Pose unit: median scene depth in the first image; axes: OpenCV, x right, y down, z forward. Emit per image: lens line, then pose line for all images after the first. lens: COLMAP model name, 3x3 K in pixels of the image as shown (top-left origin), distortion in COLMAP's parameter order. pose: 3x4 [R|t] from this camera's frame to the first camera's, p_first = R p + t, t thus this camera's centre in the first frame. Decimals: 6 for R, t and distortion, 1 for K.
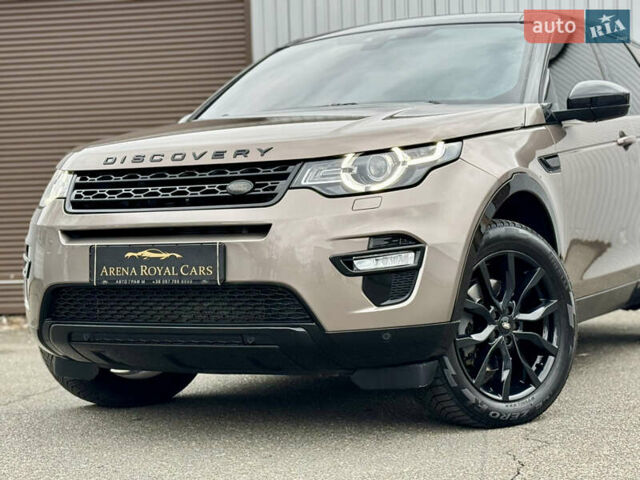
lens RADIAL K [[1250.2, 0, 320.0], [0, 1250.2, 240.0], [0, 0, 1]] dist [0.159927, 0.149184]
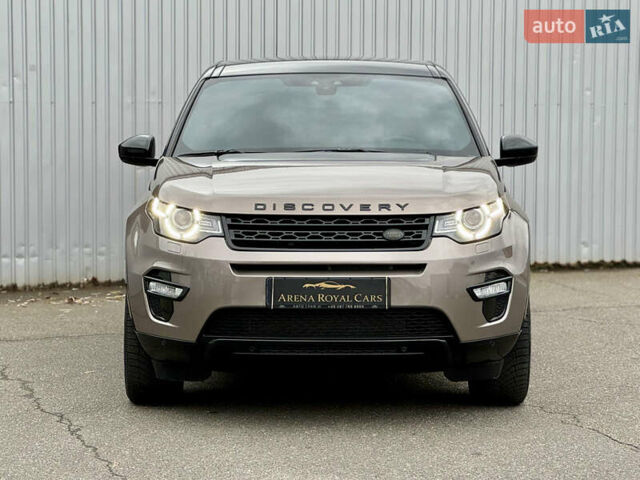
lens RADIAL K [[1742.0, 0, 320.0], [0, 1742.0, 240.0], [0, 0, 1]] dist [-0.058534, 0.393977]
pose [[0.882800, 0.000726, 0.469748, -0.984756], [-0.019323, 0.999209, 0.034770, -0.097685], [-0.469351, -0.039772, 0.882116, -0.581650]]
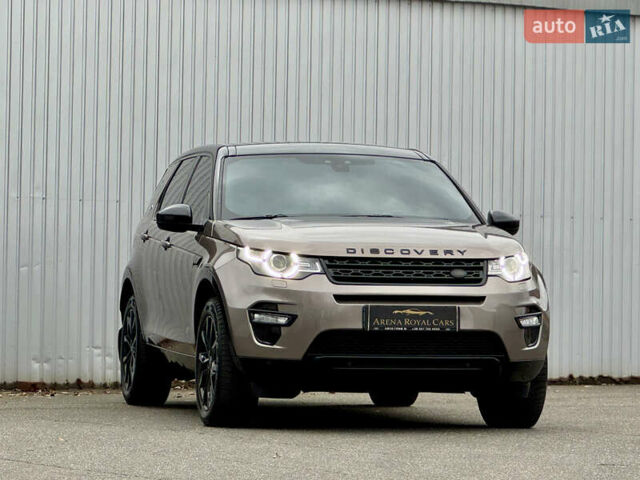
lens RADIAL K [[2708.2, 0, 320.0], [0, 2708.2, 240.0], [0, 0, 1]] dist [-0.043442, 2.595770]
pose [[0.762793, 0.058492, 0.643992, -2.474165], [-0.020736, 0.997601, -0.066048, 0.151483], [-0.646310, 0.037027, 0.762176, -1.586280]]
